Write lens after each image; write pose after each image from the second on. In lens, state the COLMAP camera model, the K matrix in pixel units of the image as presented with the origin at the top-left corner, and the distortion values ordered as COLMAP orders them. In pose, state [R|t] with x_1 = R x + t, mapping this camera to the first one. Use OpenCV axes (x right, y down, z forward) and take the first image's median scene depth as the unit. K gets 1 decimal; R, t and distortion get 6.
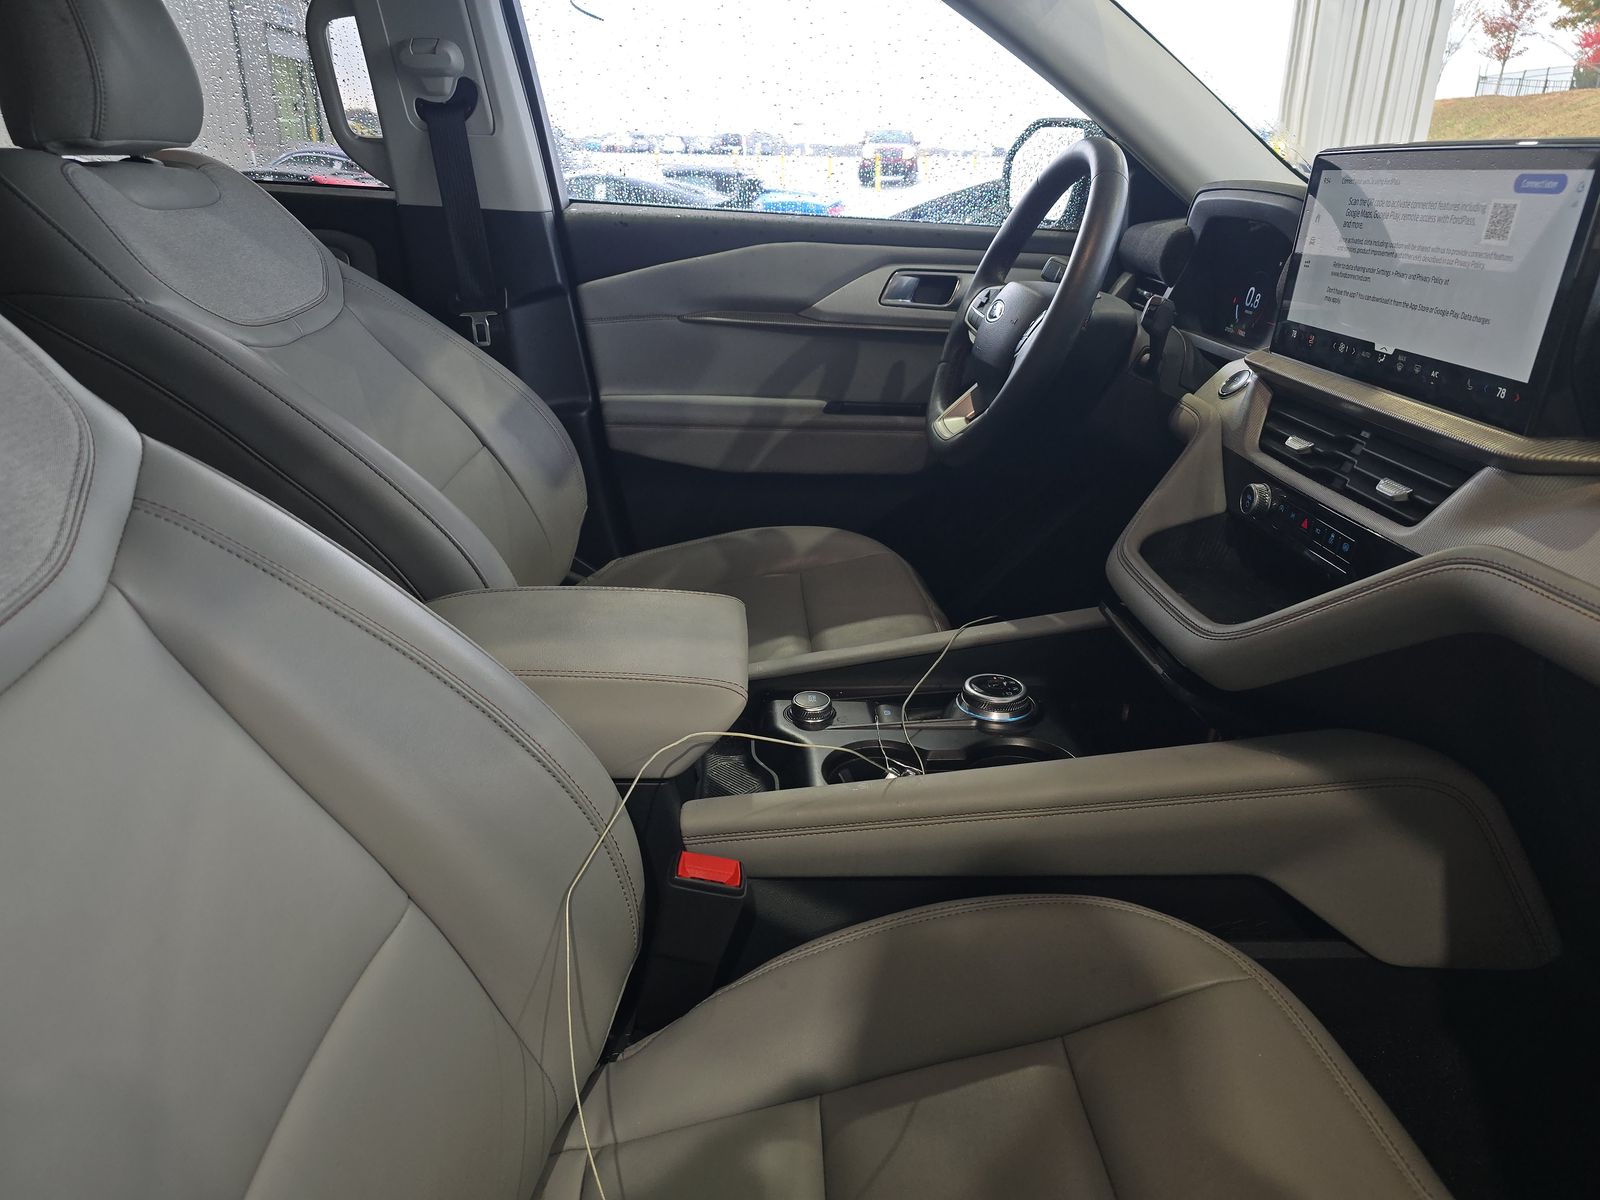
lens RADIAL K [[1116.1, 0, 800.0], [0, 1116.1, 600.0], [0, 0, 1]] dist [0.002230, -0.007844]
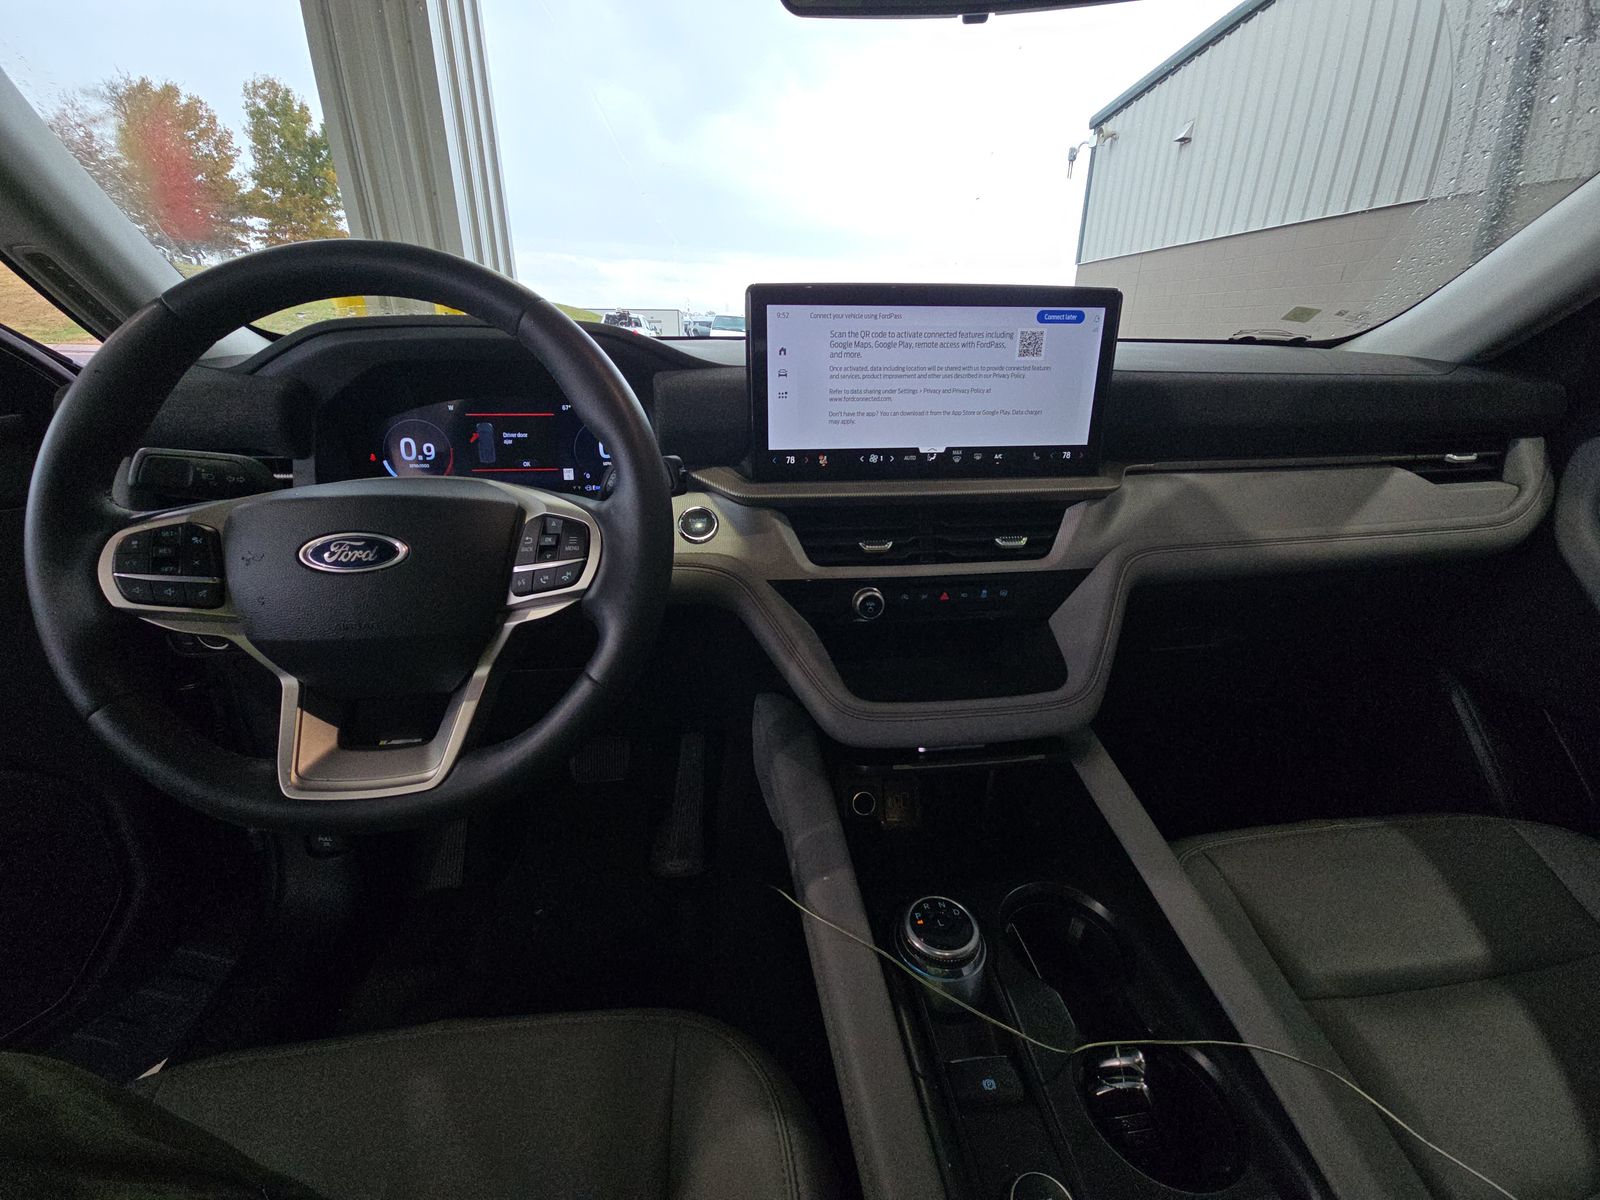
lens RADIAL K [[652.6, 0, 800.0], [0, 652.6, 600.0], [0, 0, 1]] dist [0.002517, 0.000144]
pose [[-0.063415, -0.398320, 0.915052, -0.216417], [0.350453, 0.849617, 0.394124, -0.421520], [-0.934431, 0.345676, 0.085714, 1.124057]]
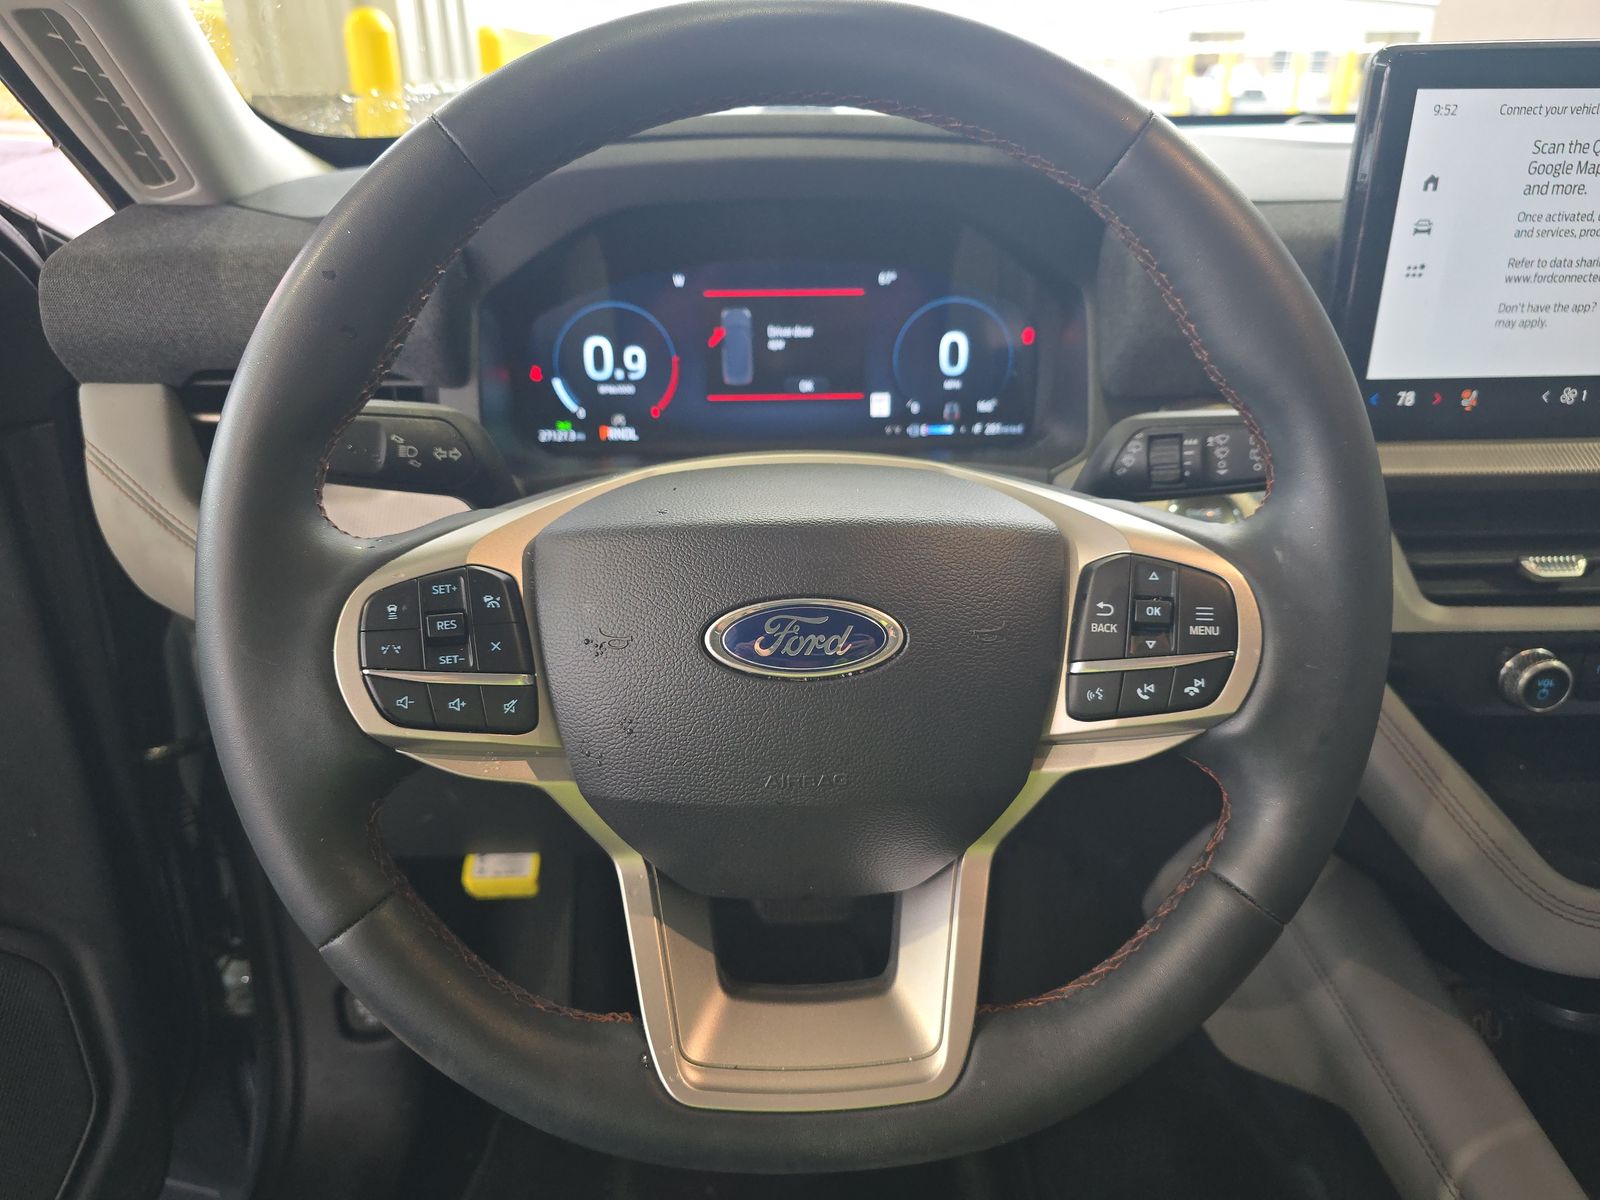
lens RADIAL K [[1116.1, 0, 800.0], [0, 1116.1, 600.0], [0, 0, 1]] dist [0.002230, -0.007844]
pose [[0.029074, -0.445797, 0.894662, -0.108425], [0.367386, 0.837159, 0.405206, -0.553535], [-0.929614, 0.316905, 0.188120, 1.373327]]
